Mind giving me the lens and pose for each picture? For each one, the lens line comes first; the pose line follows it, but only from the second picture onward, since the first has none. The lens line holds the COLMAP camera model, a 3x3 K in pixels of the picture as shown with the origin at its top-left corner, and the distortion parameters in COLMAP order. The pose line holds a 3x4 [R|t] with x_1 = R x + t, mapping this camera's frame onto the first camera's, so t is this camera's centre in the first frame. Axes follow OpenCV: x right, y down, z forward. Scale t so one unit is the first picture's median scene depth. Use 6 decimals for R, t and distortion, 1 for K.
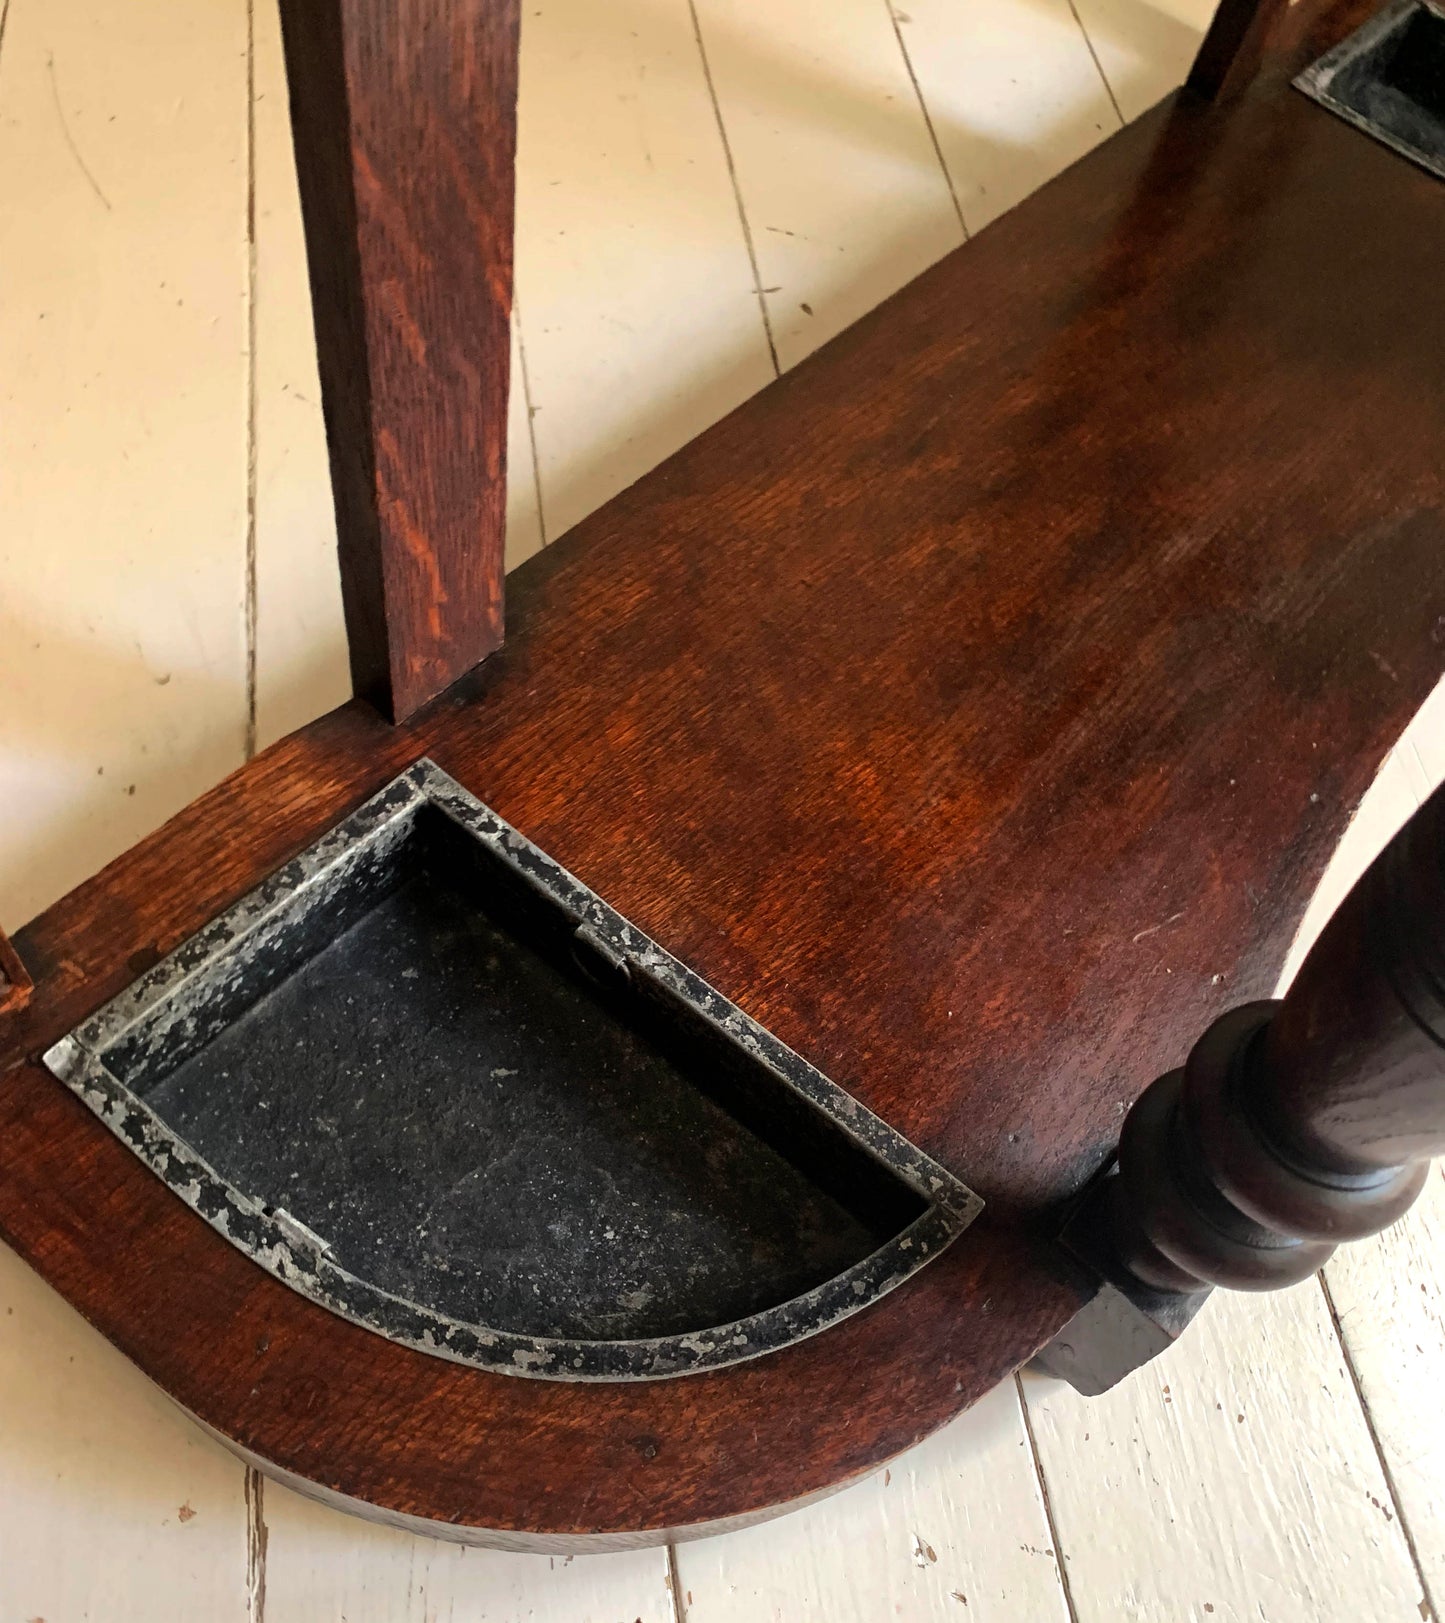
lens RADIAL K [[1455.8, 0, 725.7], [0, 1455.8, 955.4], [0, 0, 1]] dist [0.057879, -0.086114]
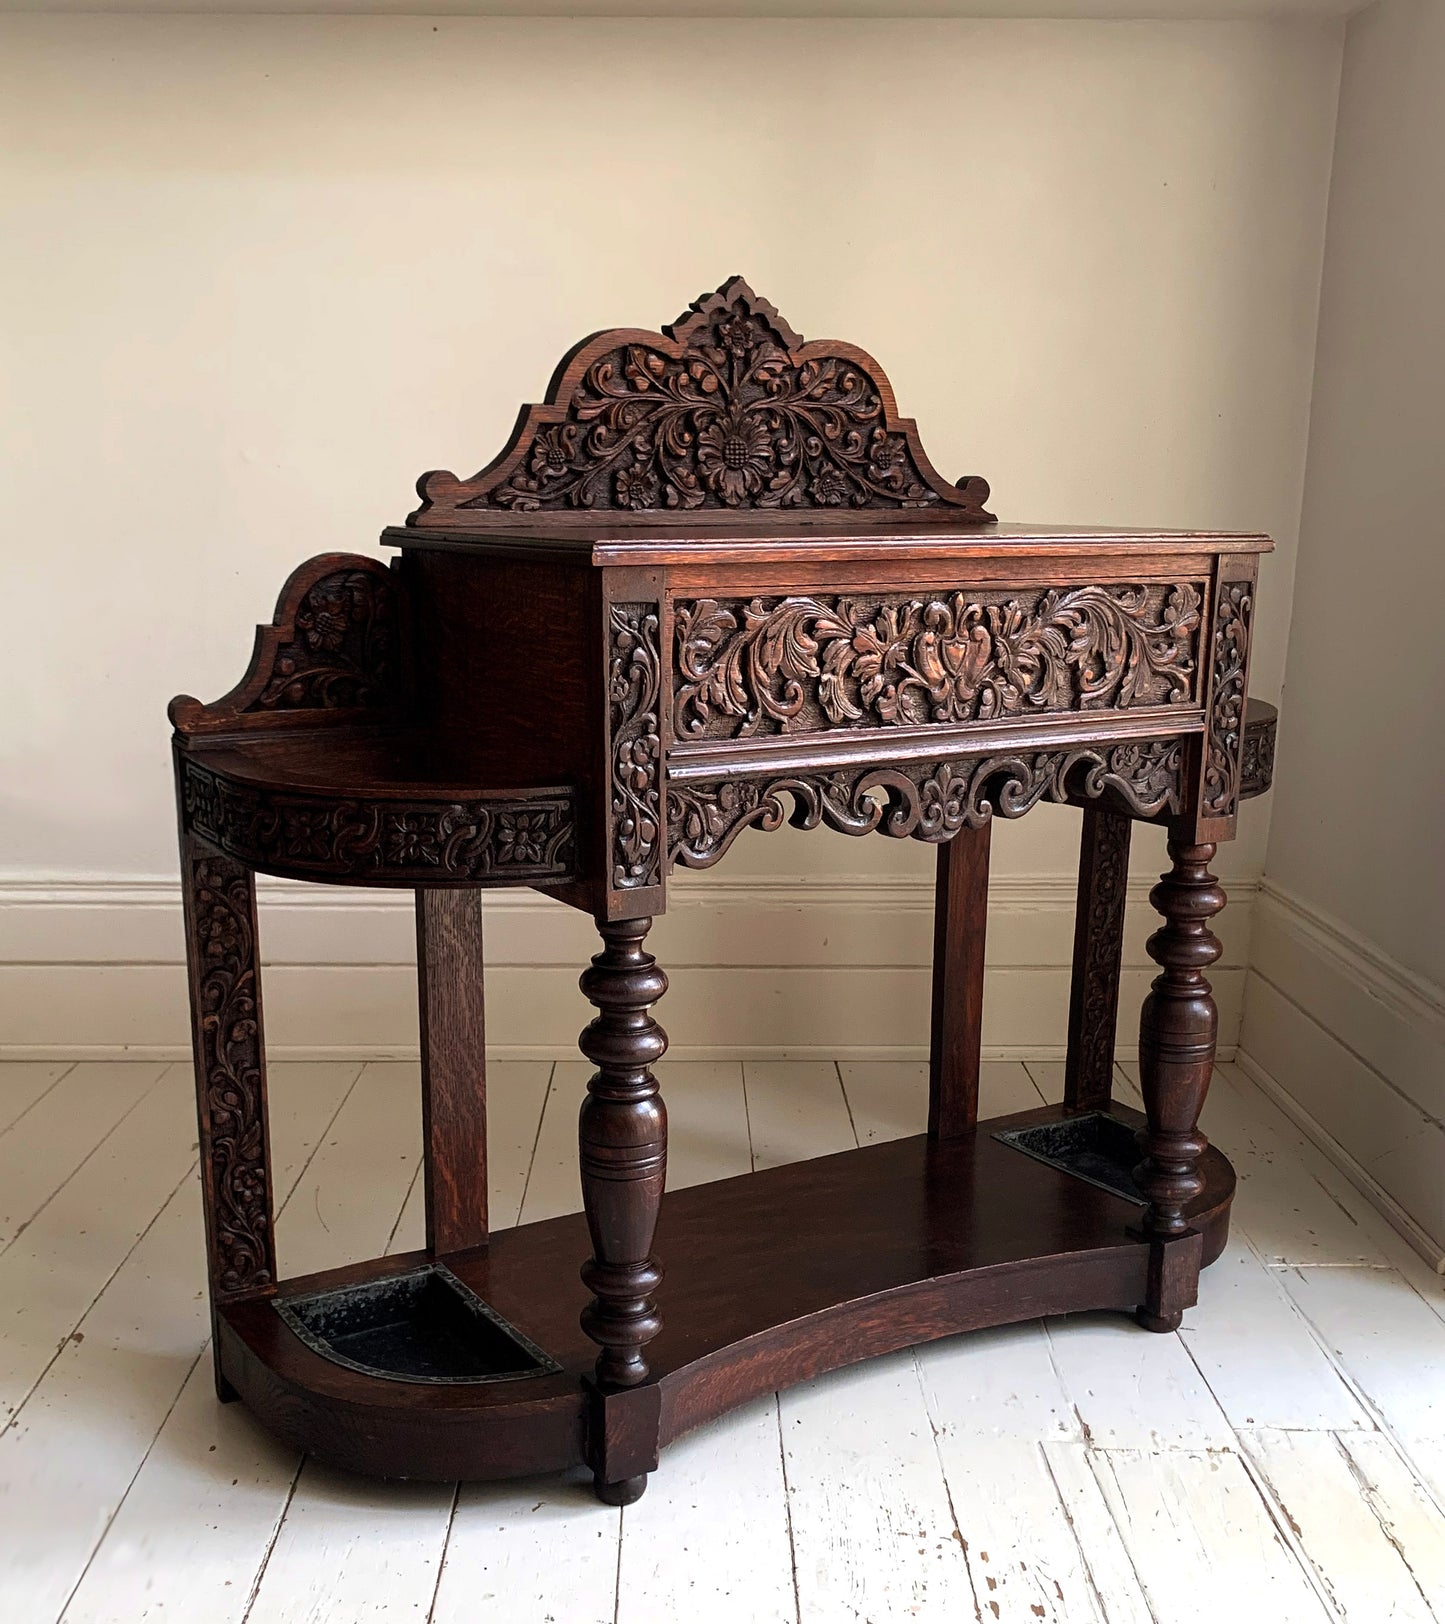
lens RADIAL K [[1836.4, 0, 720.3], [0, 1836.4, 950.9], [0, 0, 1]] dist [0.095031, -0.005599]
pose [[0.938635, -0.060047, -0.339646, 1.507407], [-0.211883, 0.676632, -0.705177, 1.812890], [0.272159, 0.733869, 0.622387, -1.417777]]
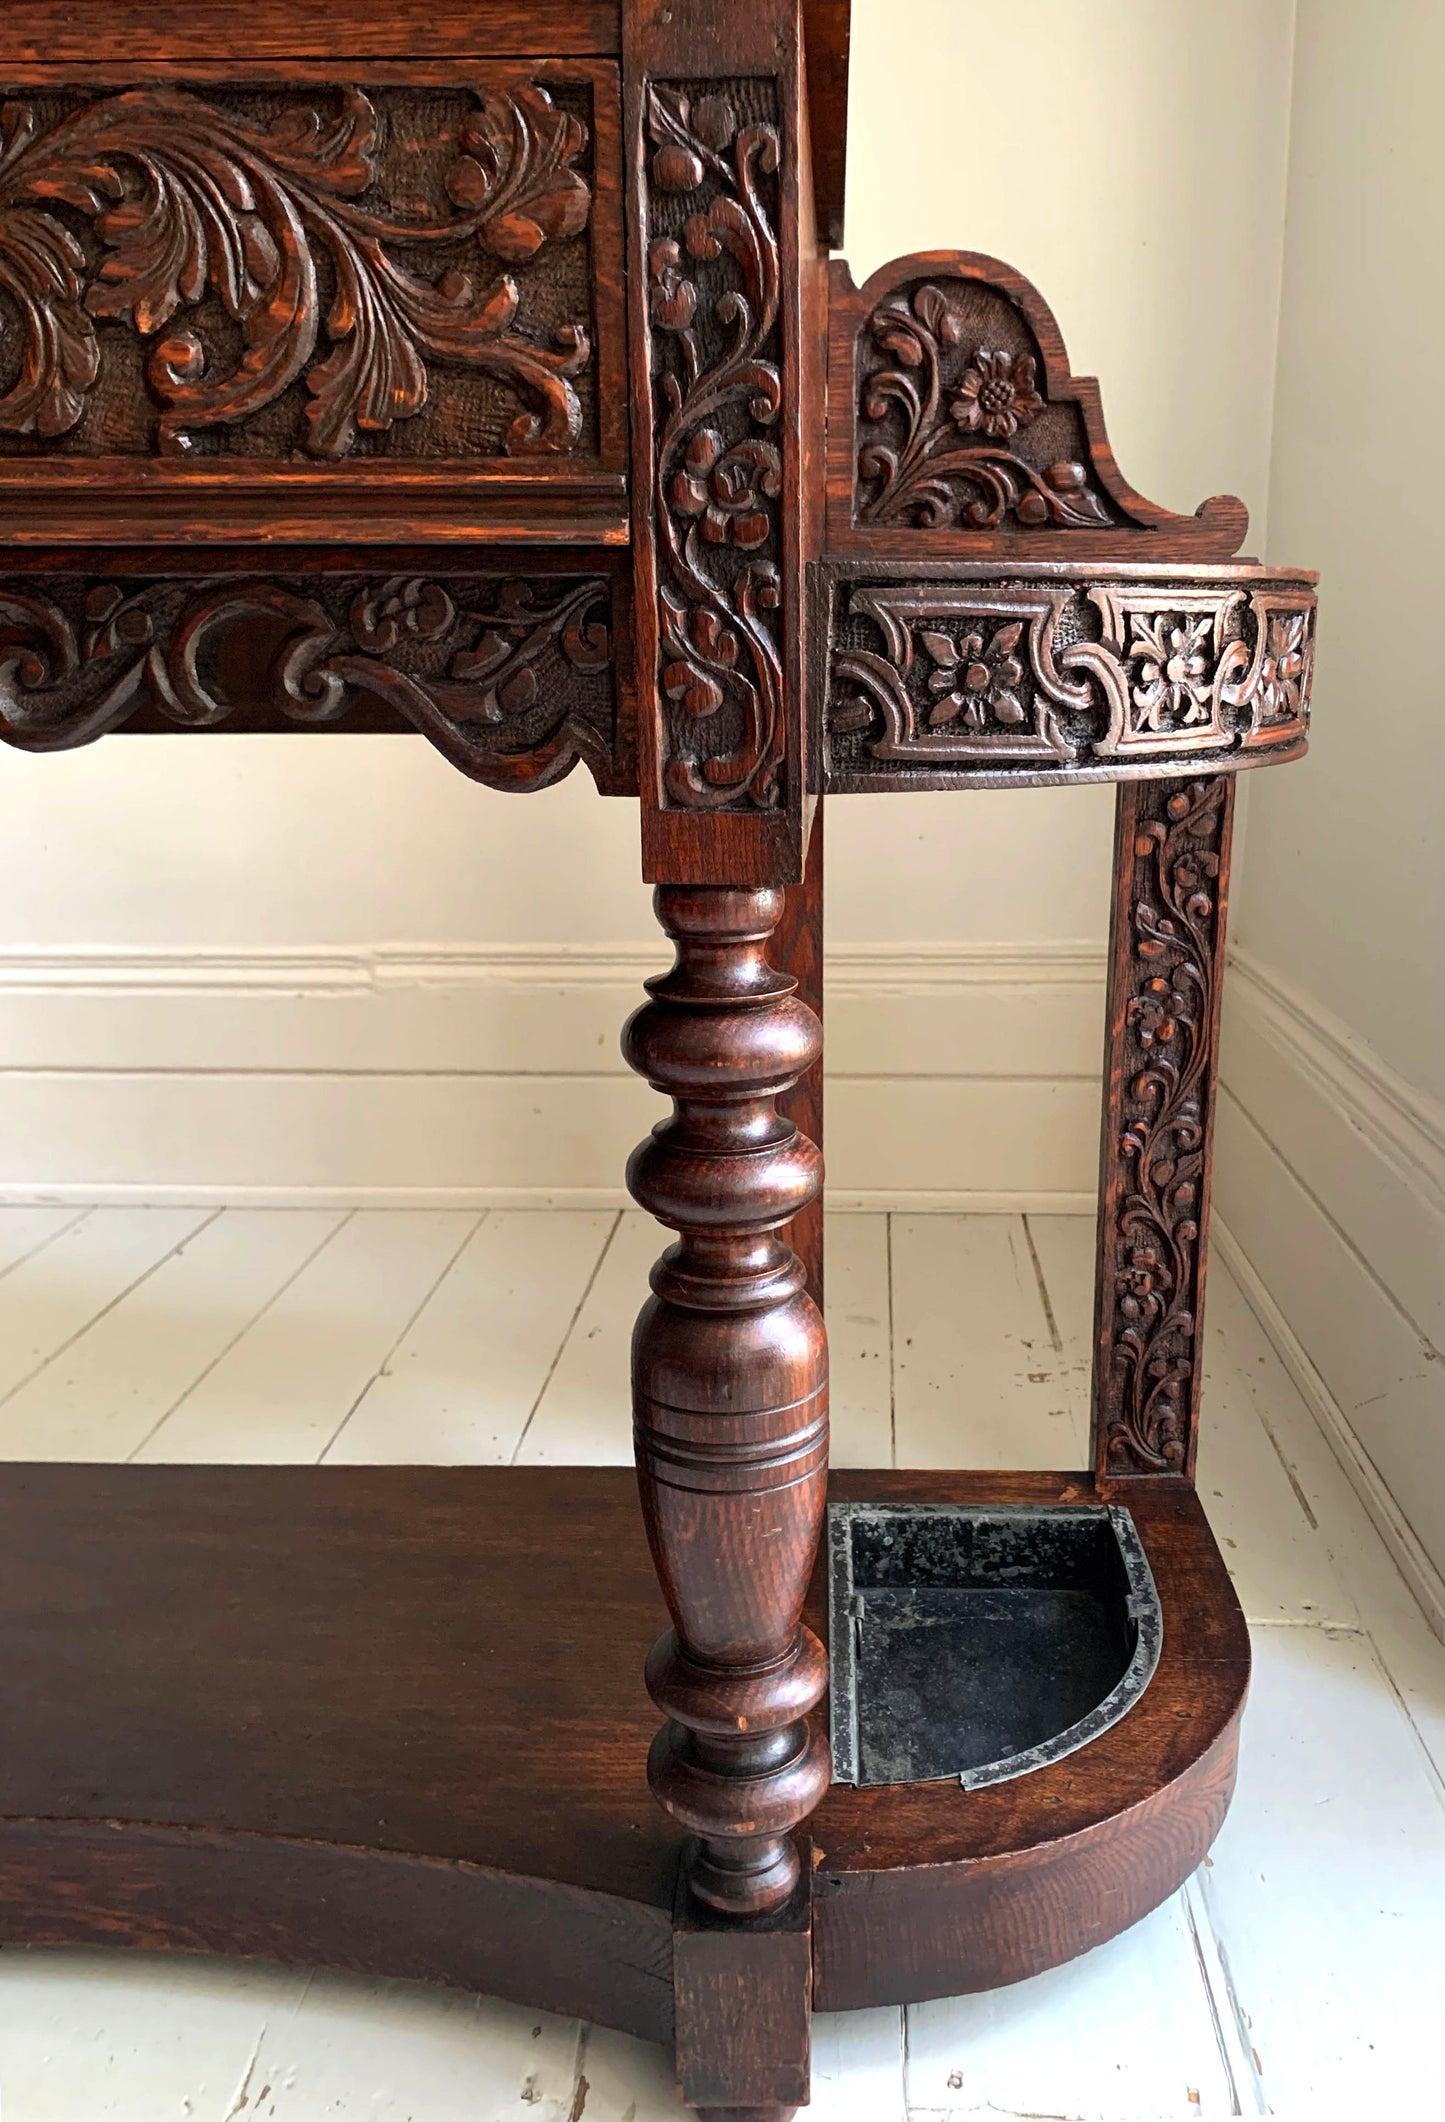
lens RADIAL K [[1710.9, 0, 771.8], [0, 1710.9, 1026.3], [0, 0, 1]] dist [0.082672, -0.143449]
pose [[0.595038, 0.026090, -0.803274, 2.131589], [-0.650950, 0.601843, -0.462654, -0.392809], [0.471374, 0.798188, 0.375103, 0.495926]]
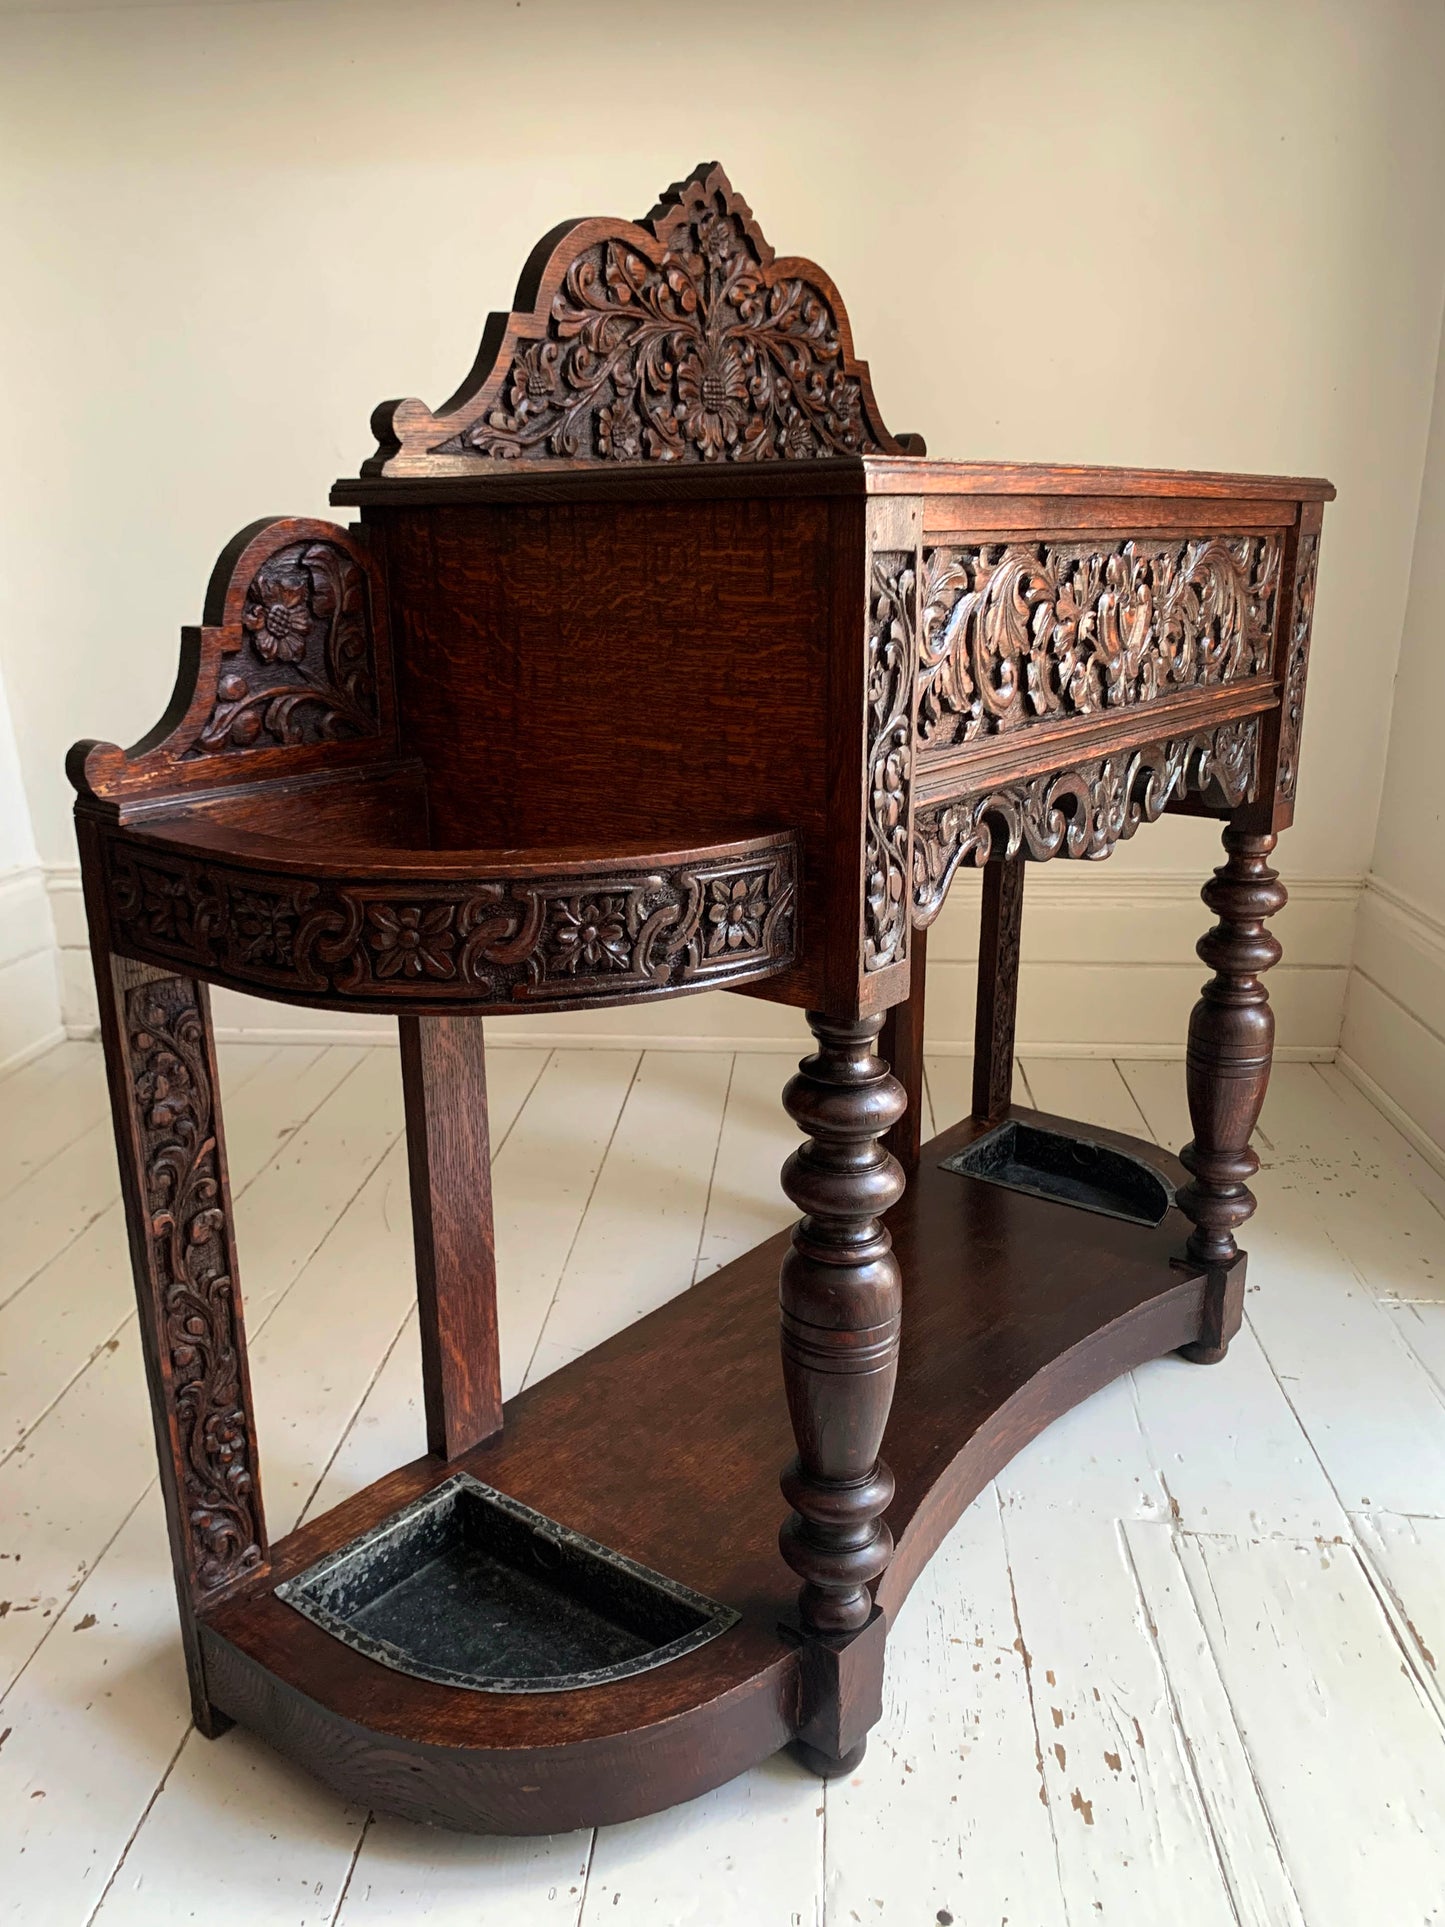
lens RADIAL K [[1541.8, 0, 689.9], [0, 1541.8, 974.7], [0, 0, 1]] dist [0.006639, -0.000462]
pose [[0.986359, -0.160554, -0.036303, 0.300651], [0.088917, 0.705289, -0.703321, 0.939207], [0.138526, 0.690499, 0.709945, -0.965759]]
